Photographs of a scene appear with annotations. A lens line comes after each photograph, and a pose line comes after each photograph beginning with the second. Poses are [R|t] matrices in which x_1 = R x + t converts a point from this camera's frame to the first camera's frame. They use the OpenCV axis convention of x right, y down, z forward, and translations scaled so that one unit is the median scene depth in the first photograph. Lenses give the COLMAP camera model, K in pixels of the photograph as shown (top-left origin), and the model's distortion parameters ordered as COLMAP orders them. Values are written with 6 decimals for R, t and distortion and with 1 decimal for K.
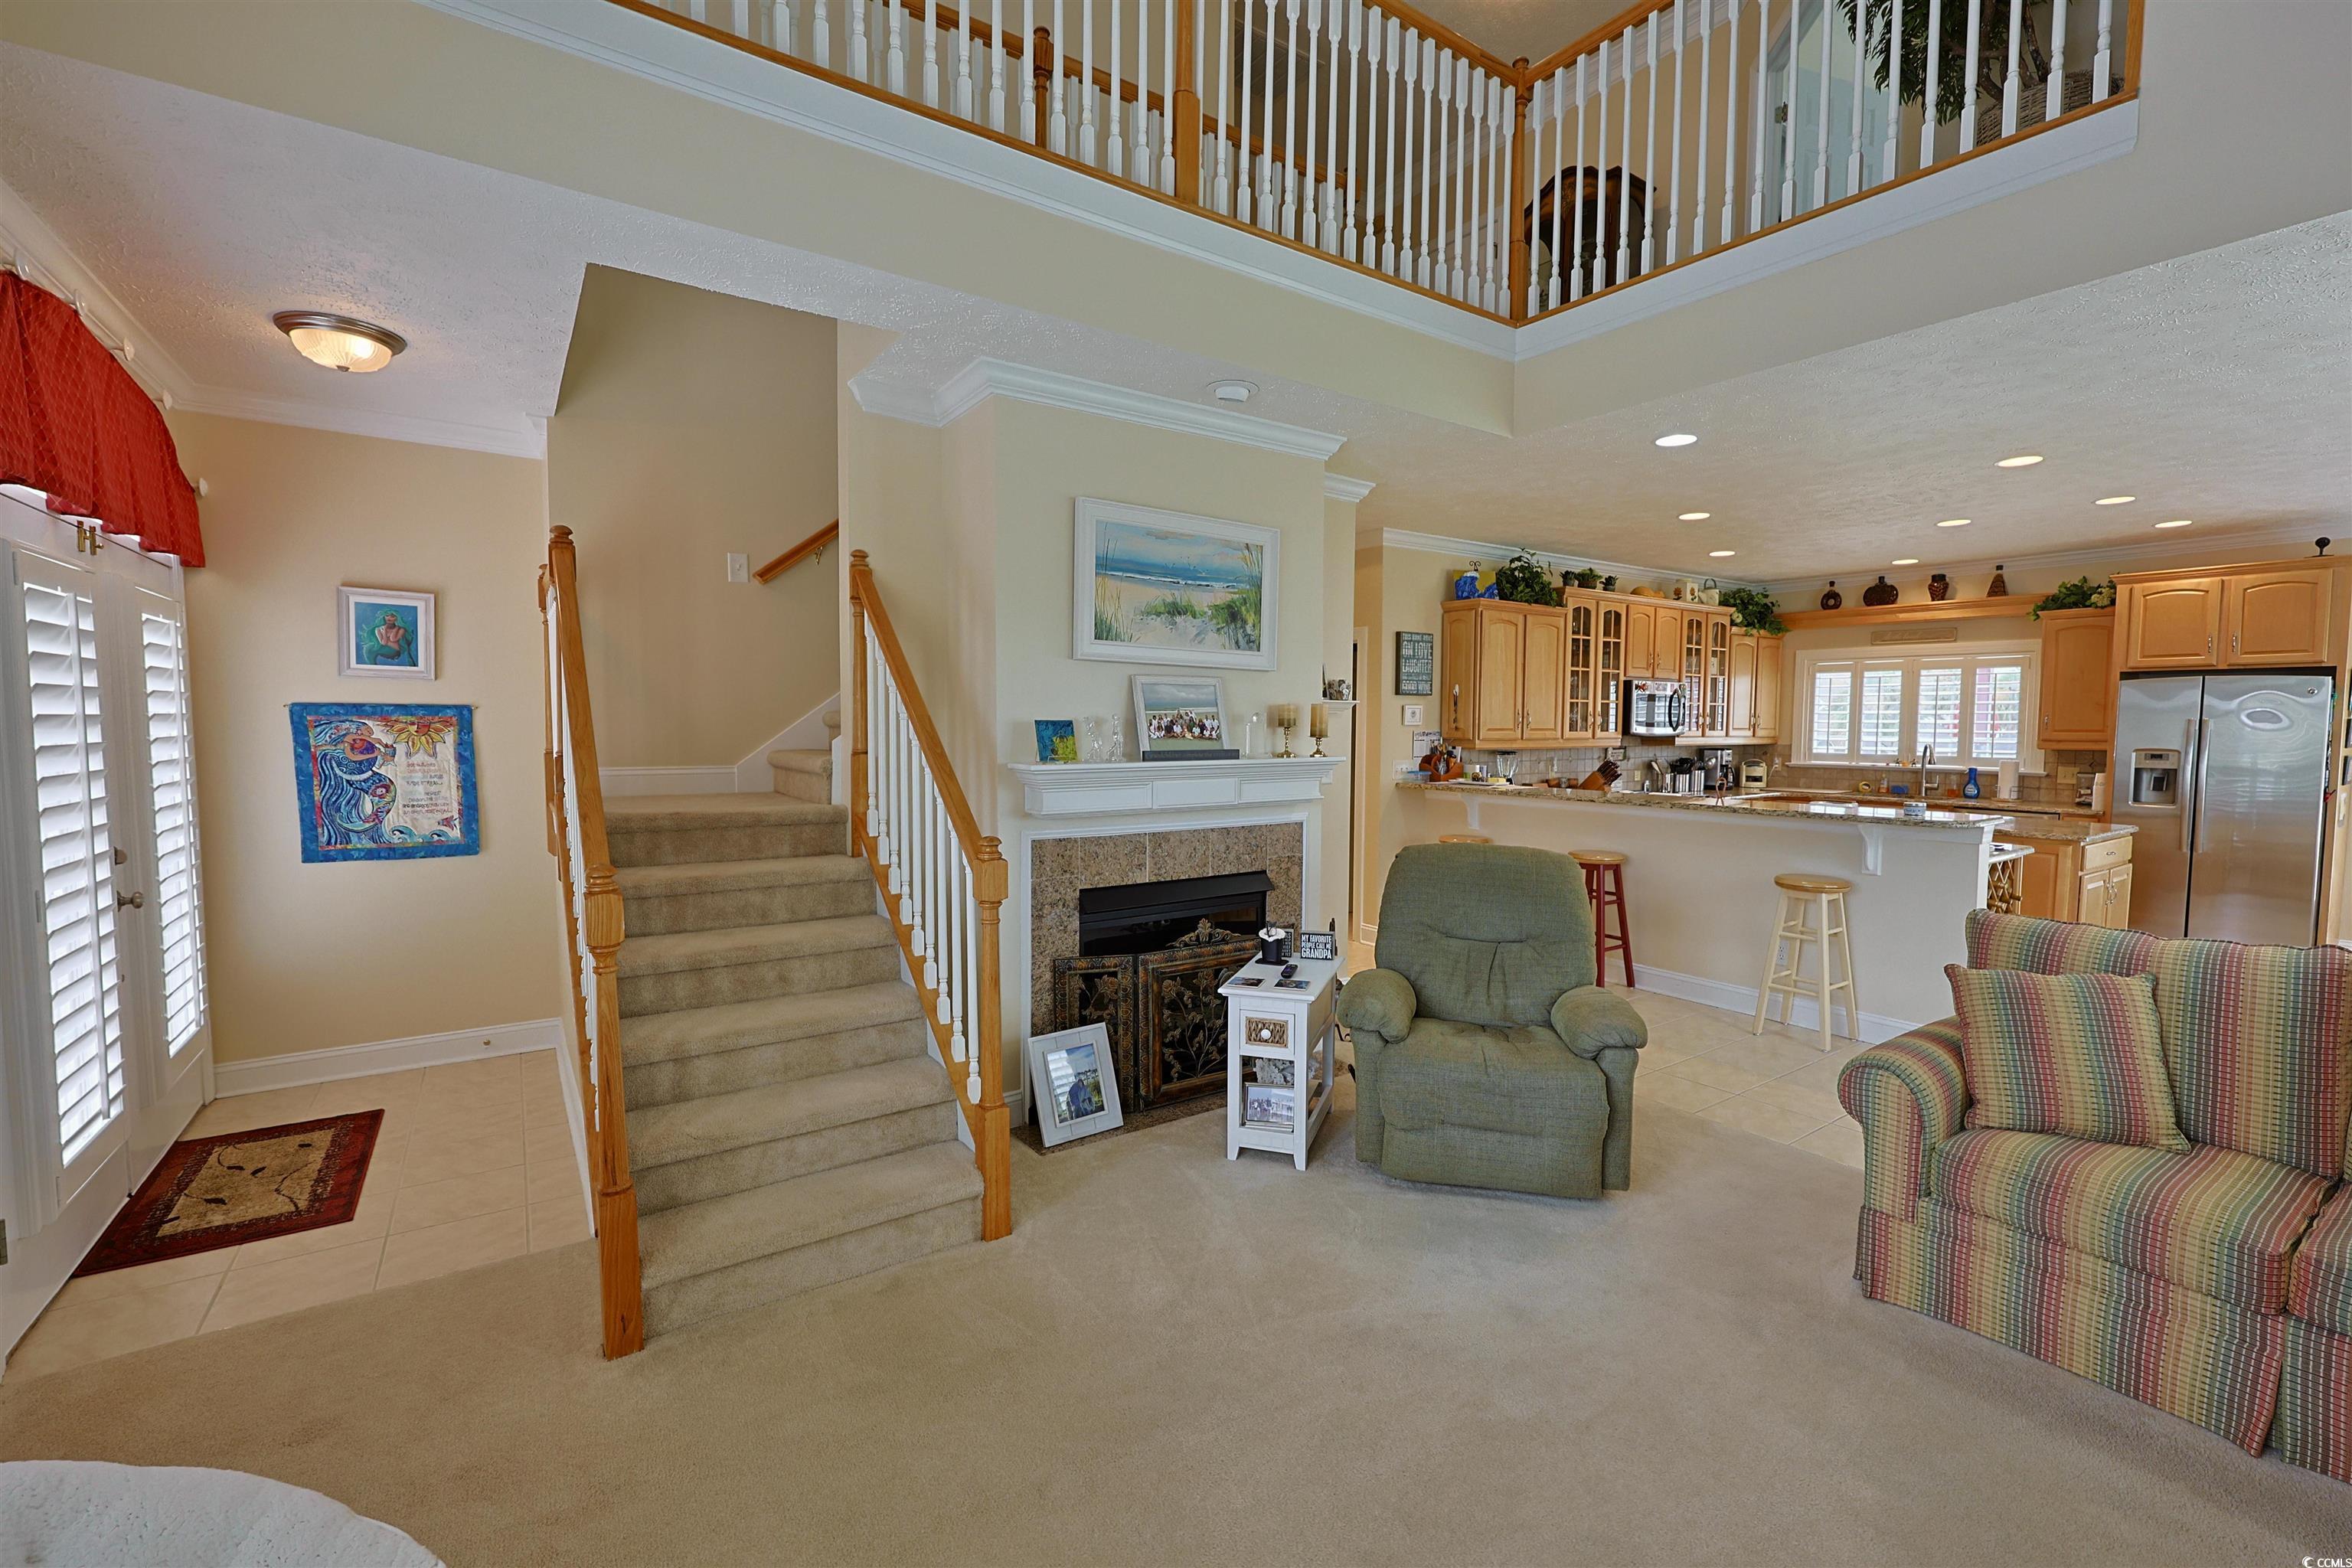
lens RADIAL K [[993.2, 0, 1179.1], [0, 993.2, 784.3], [0, 0, 1]] dist [-0.001934, 0.000285]
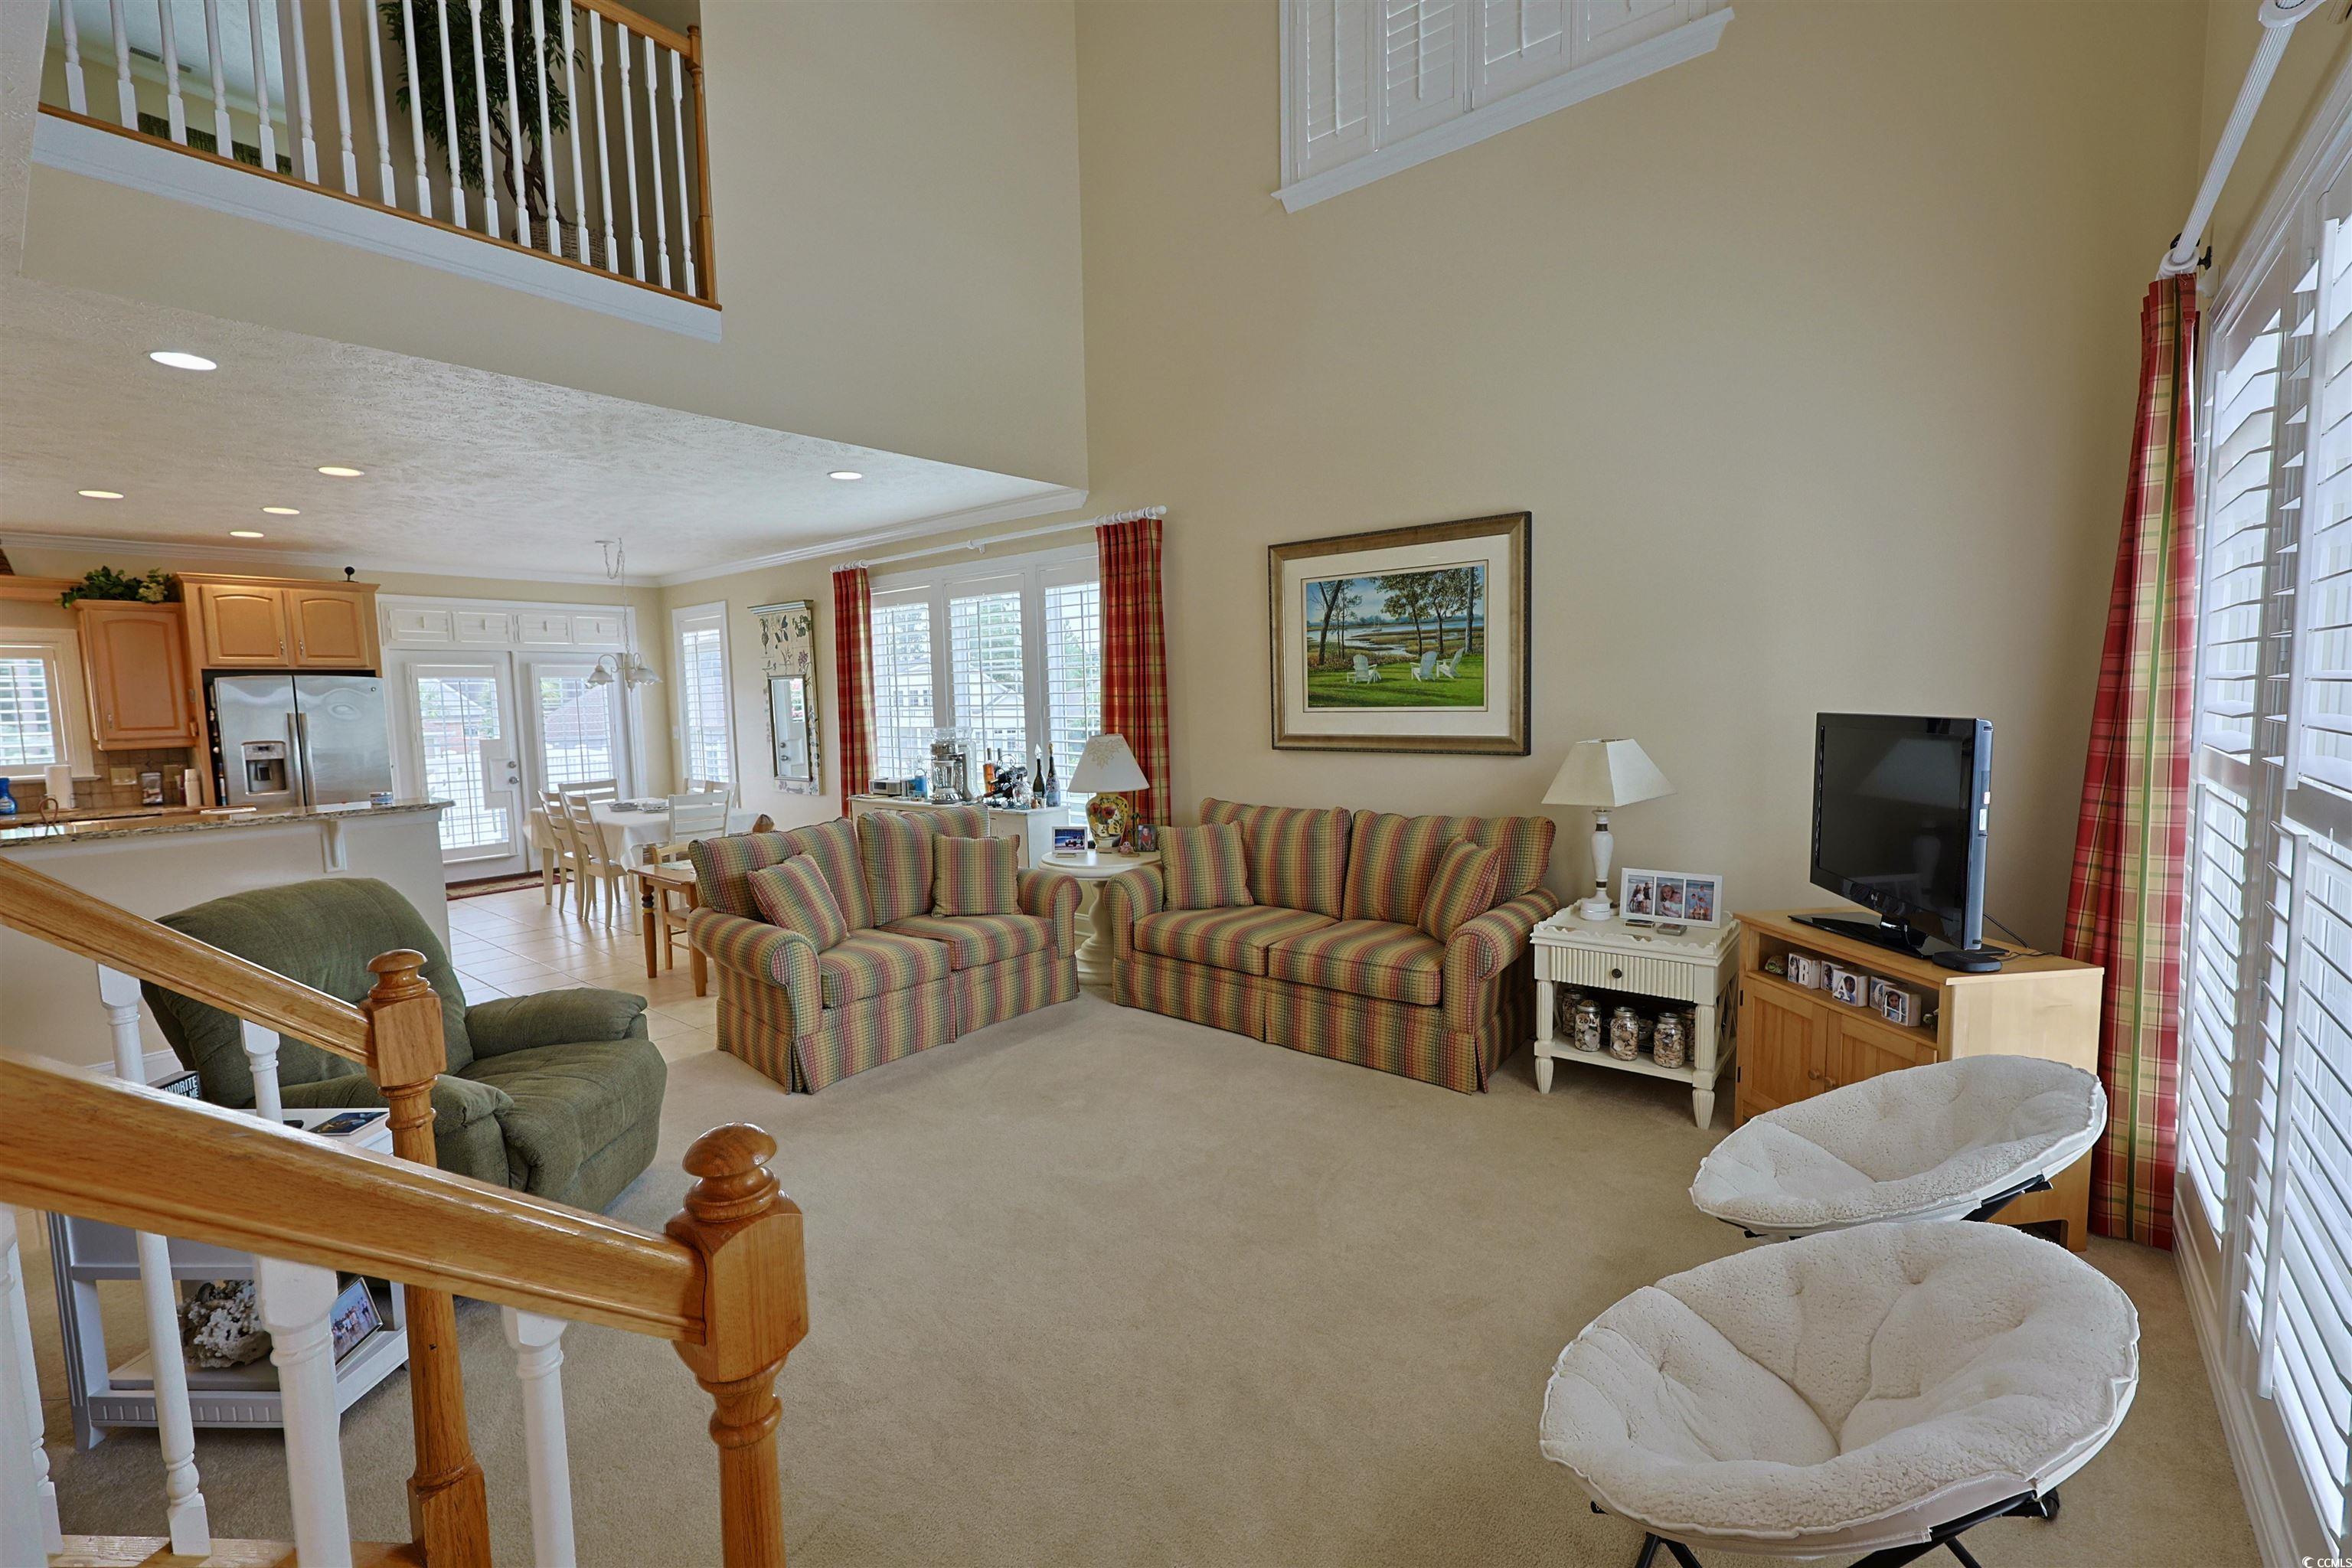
lens RADIAL K [[993.2, 0, 1180.7], [0, 993.2, 782.5], [0, 0, 1]] dist [-0.001934, 0.000285]
pose [[-0.277909, -0.079045, 0.957350, -0.284490], [0.083638, 0.990833, 0.106089, -0.019080], [-0.956959, 0.109553, -0.268750, 0.286381]]
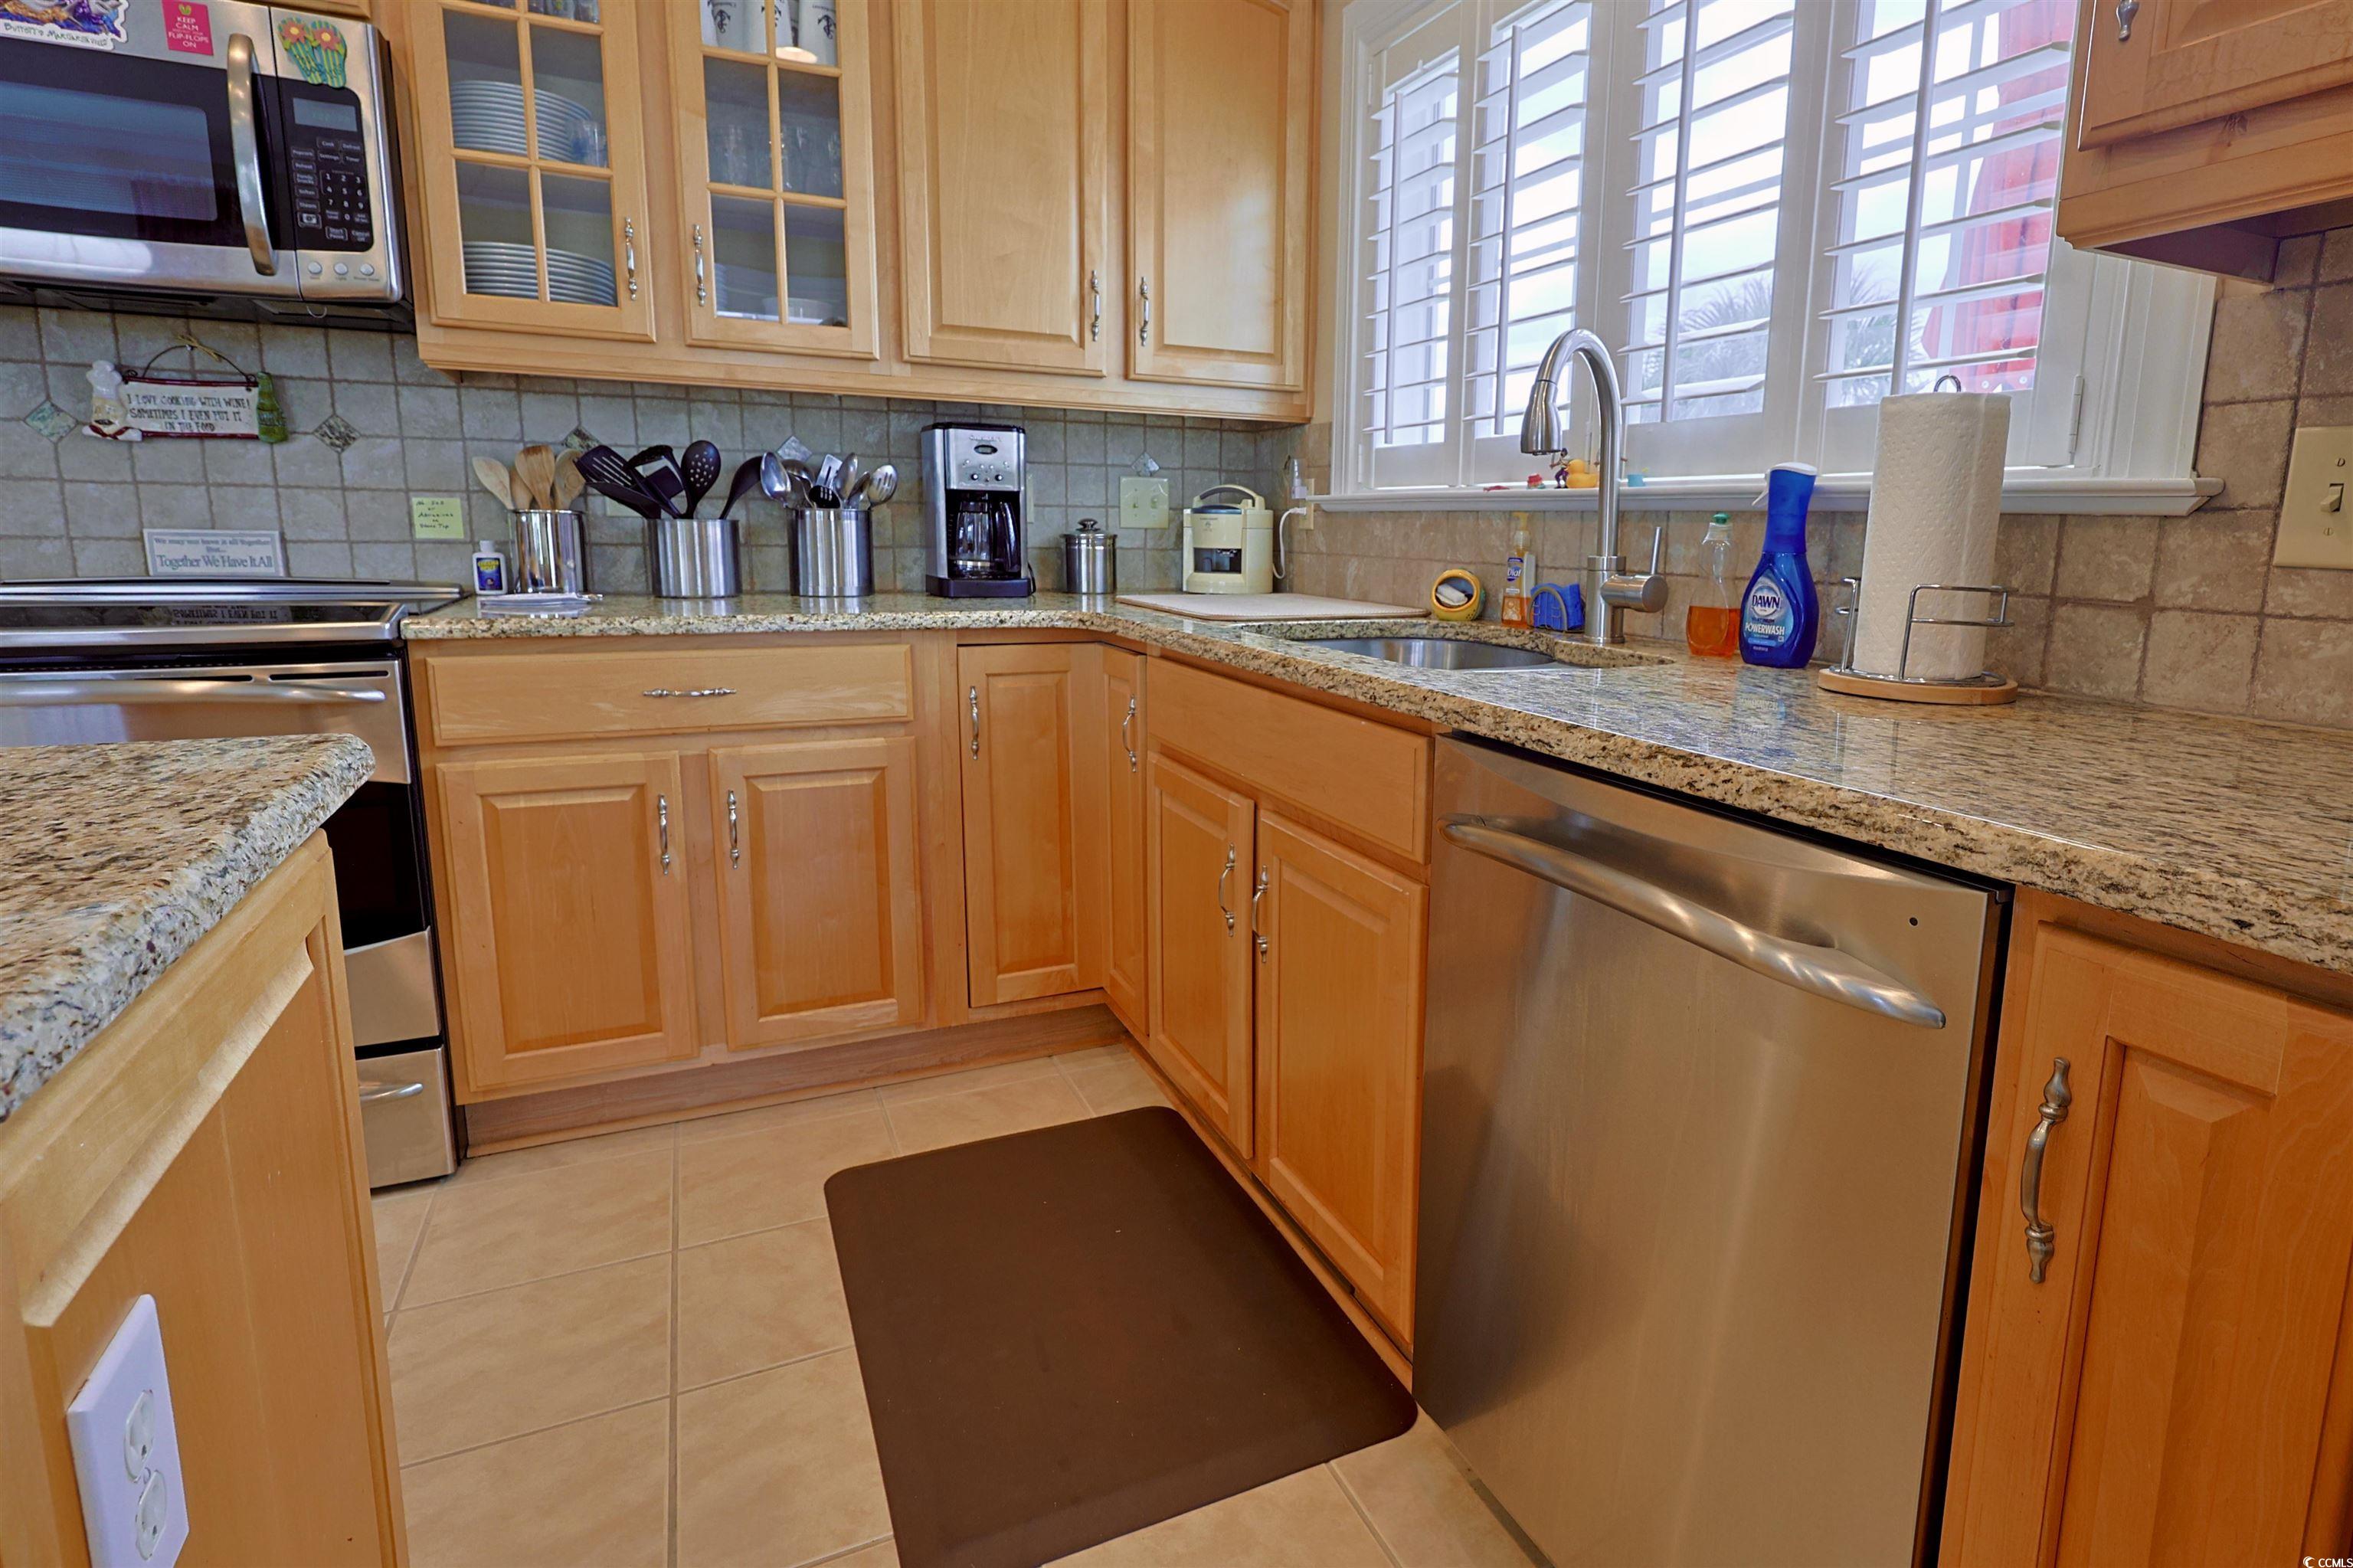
lens RADIAL K [[1233.3, 0, 1298.3], [0, 1233.3, 748.0], [0, 0, 1]] dist [-0.001454, -0.000878]
pose [[0.989863, 0.042824, -0.135418, 0.780201], [-0.027287, 0.993039, 0.114579, 0.007182], [0.139382, -0.109722, 0.984141, 0.821760]]
